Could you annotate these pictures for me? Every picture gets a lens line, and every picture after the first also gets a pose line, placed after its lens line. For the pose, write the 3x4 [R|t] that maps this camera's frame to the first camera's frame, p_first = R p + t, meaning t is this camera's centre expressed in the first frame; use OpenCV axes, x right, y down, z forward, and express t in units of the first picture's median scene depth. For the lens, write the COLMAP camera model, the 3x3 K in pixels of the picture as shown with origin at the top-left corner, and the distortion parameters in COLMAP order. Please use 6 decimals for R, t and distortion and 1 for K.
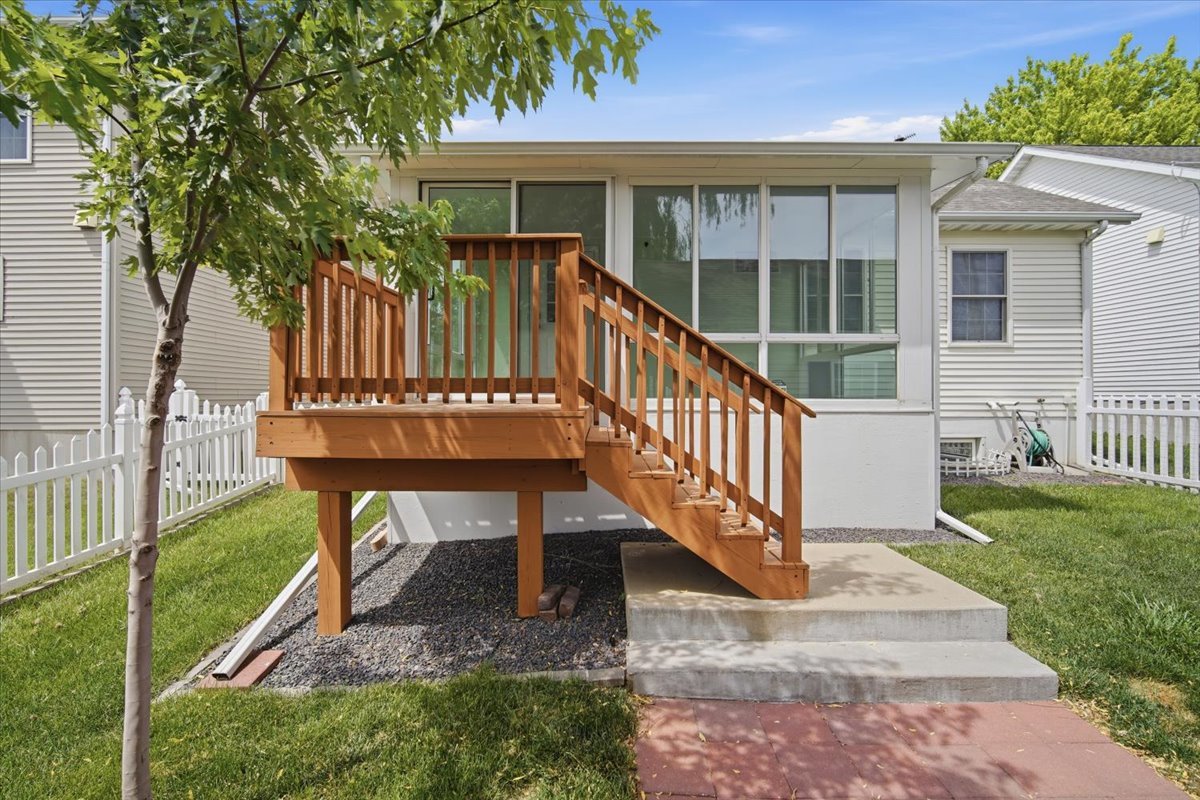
lens RADIAL K [[523.5, 0, 594.6], [0, 523.5, 398.8], [0, 0, 1]] dist [-0.001725, 0.001352]
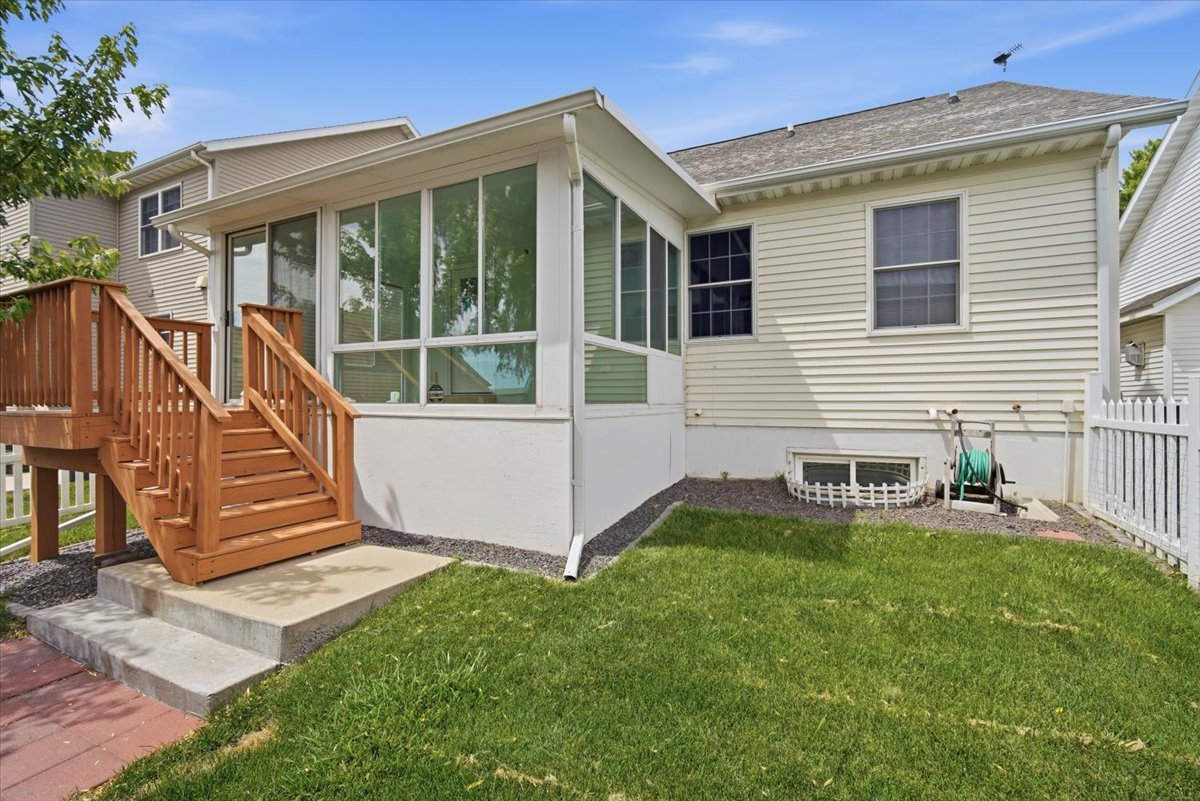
lens RADIAL K [[523.5, 0, 605.5], [0, 523.5, 401.8], [0, 0, 1]] dist [-0.001725, 0.001352]
pose [[0.903538, -0.001306, -0.428506, 0.660258], [-0.000767, 0.999989, -0.004666, 0.000007], [0.428507, 0.004545, 0.903527, 0.151892]]
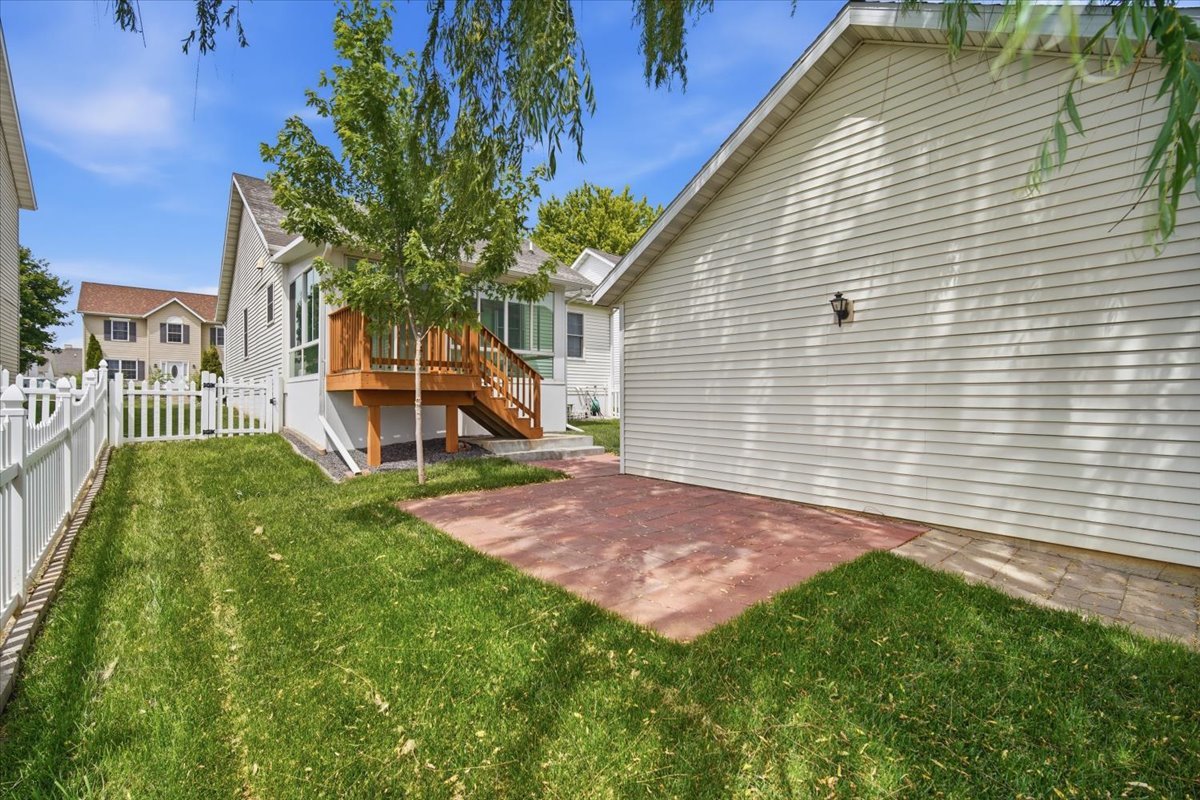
lens RADIAL K [[523.5, 0, 598.7], [0, 523.5, 401.9], [0, 0, 1]] dist [-0.001725, 0.001352]
pose [[0.748916, -0.002848, 0.662659, -0.543347], [0.004413, 0.999990, -0.000690, 0.067122], [-0.662650, 0.003441, 0.748921, -0.598169]]
